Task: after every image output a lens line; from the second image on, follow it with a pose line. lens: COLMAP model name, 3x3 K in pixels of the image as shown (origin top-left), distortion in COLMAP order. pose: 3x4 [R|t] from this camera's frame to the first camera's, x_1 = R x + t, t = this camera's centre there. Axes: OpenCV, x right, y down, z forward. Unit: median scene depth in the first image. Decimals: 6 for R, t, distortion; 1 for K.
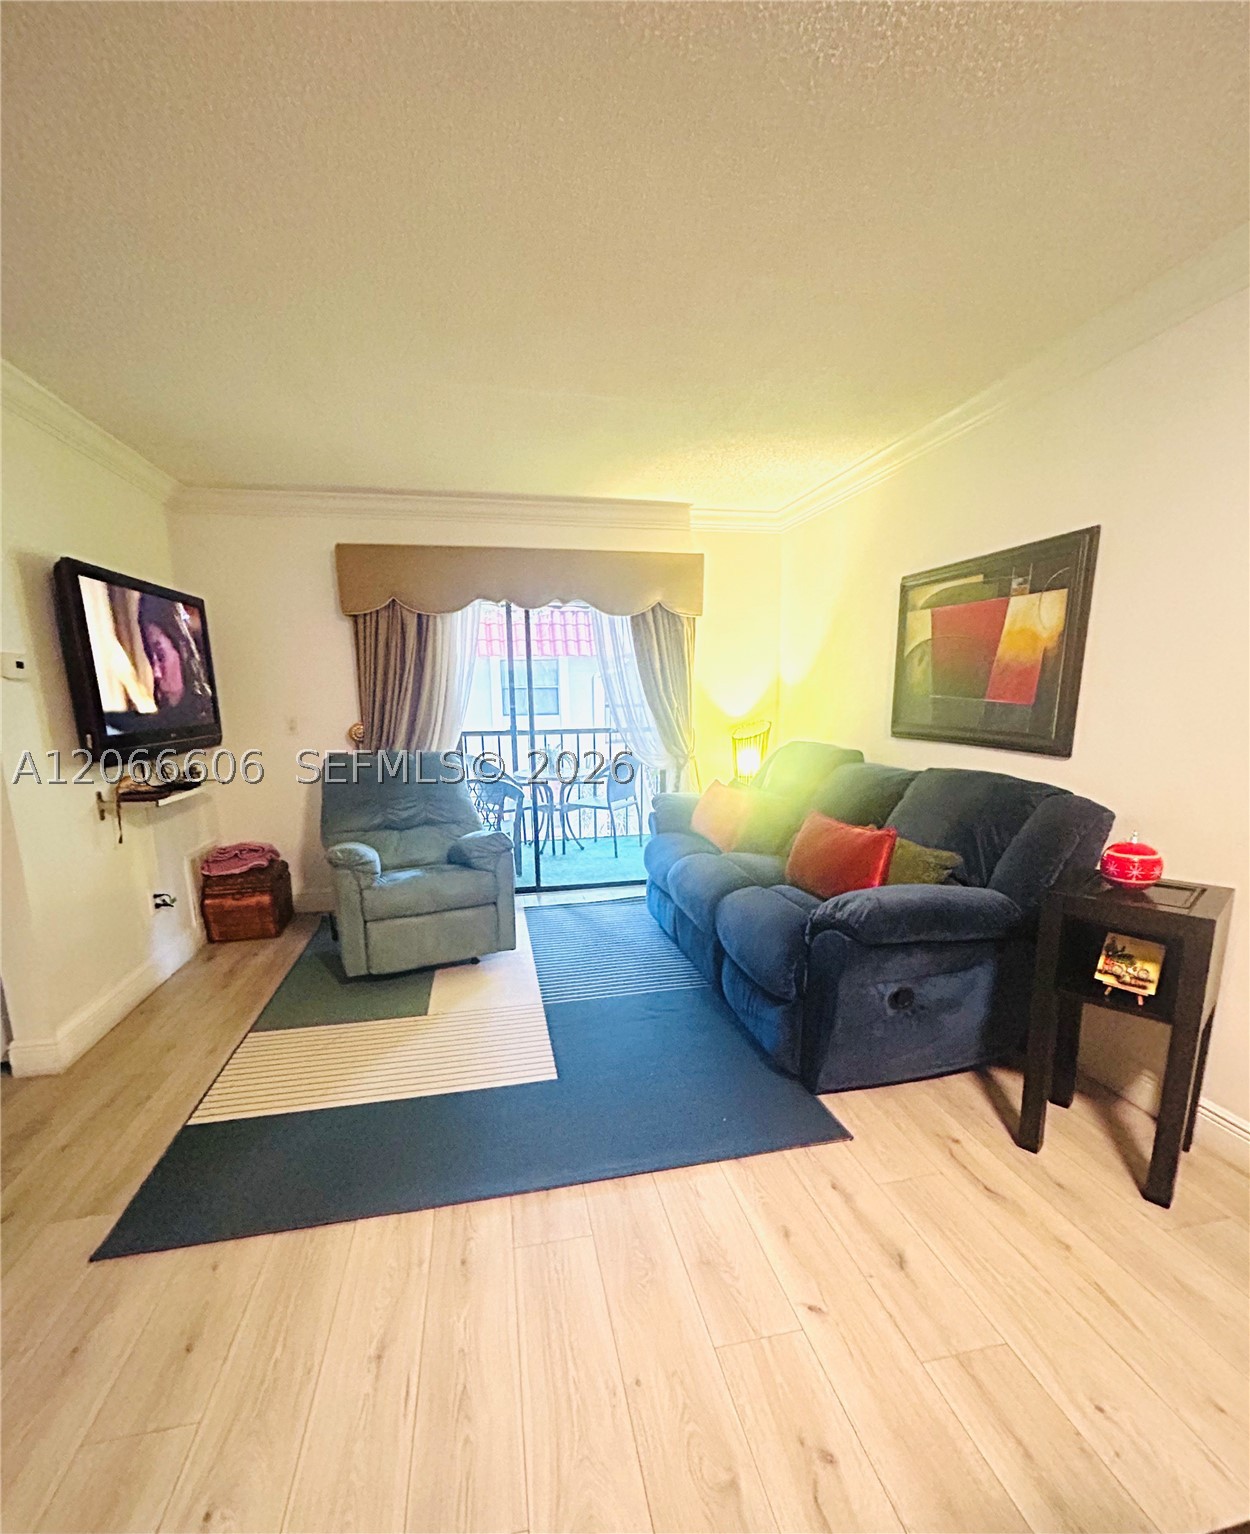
lens RADIAL K [[685.1, 0, 625.5], [0, 685.1, 836.8], [0, 0, 1]] dist [-0.000131, -0.000033]
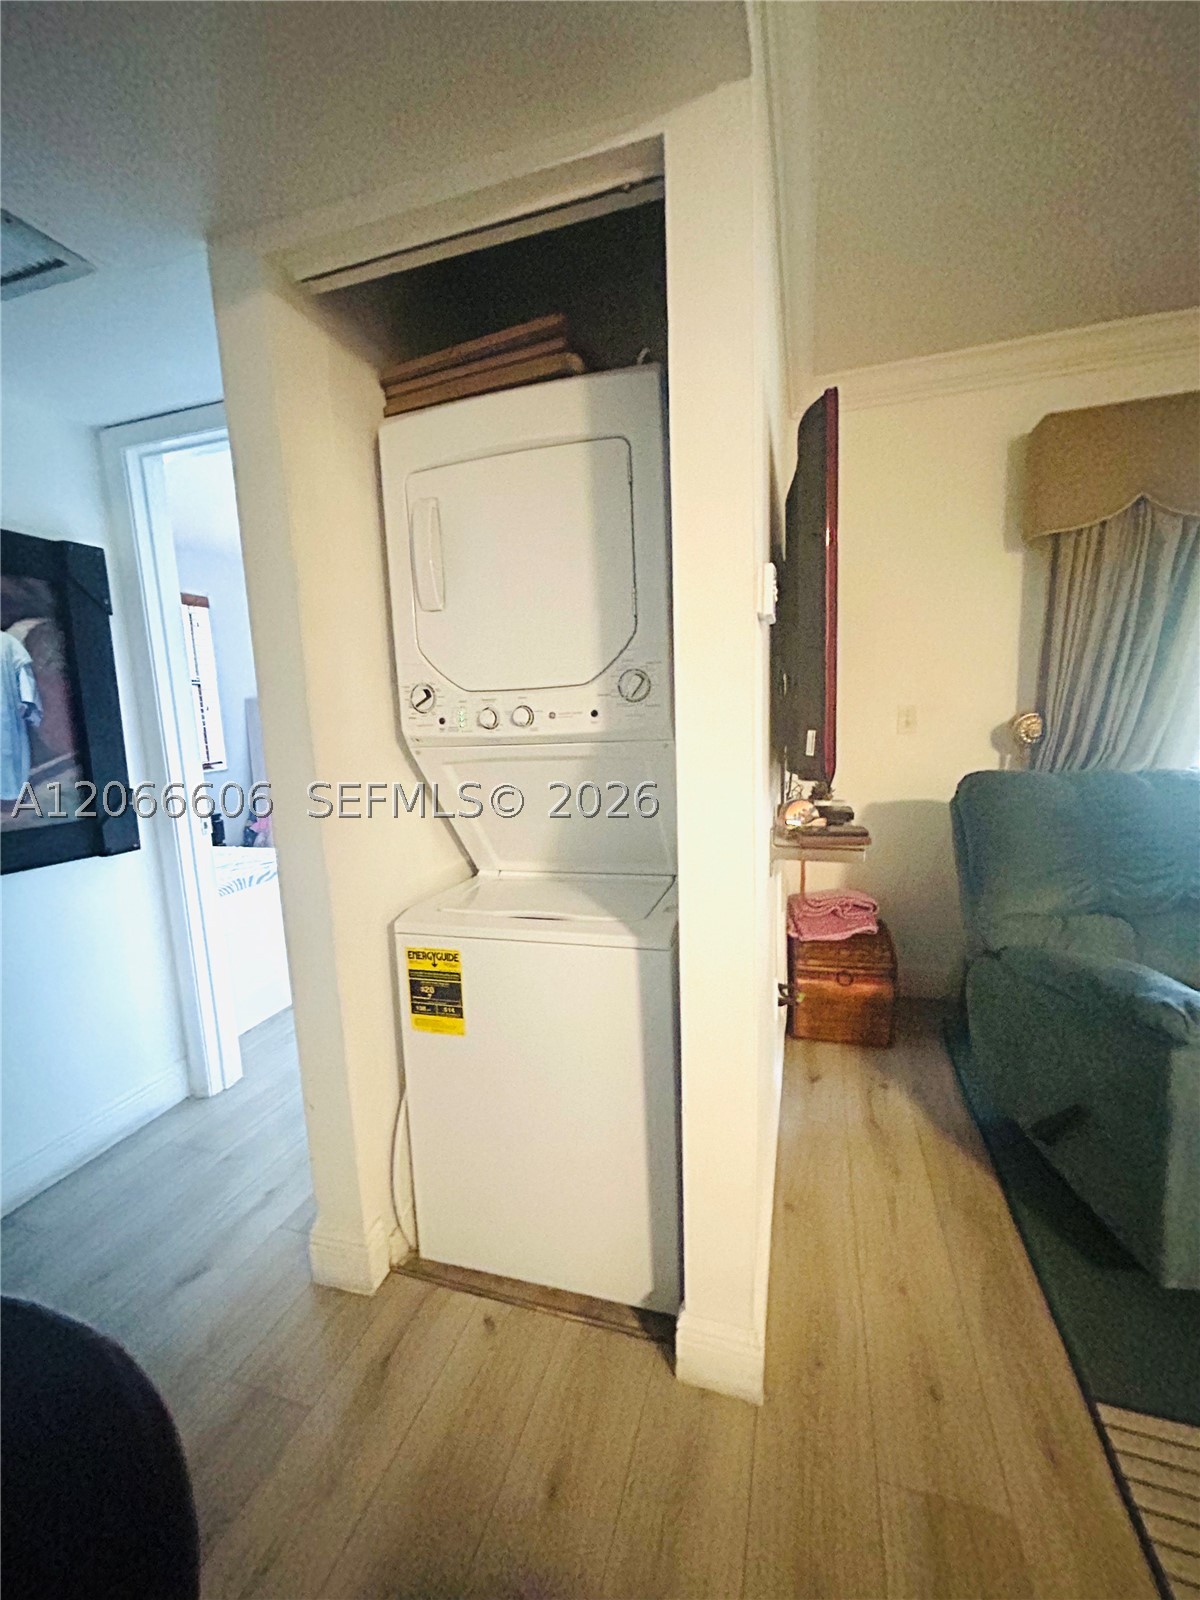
lens RADIAL K [[651.3, 0, 602.3], [0, 651.3, 796.9], [0, 0, 1]] dist [-0.005026, -0.000188]
pose [[0.876503, 0.040953, -0.479651, -0.469502], [-0.063930, 0.997452, -0.031662, -0.051345], [0.477132, 0.058416, 0.876888, 0.328442]]
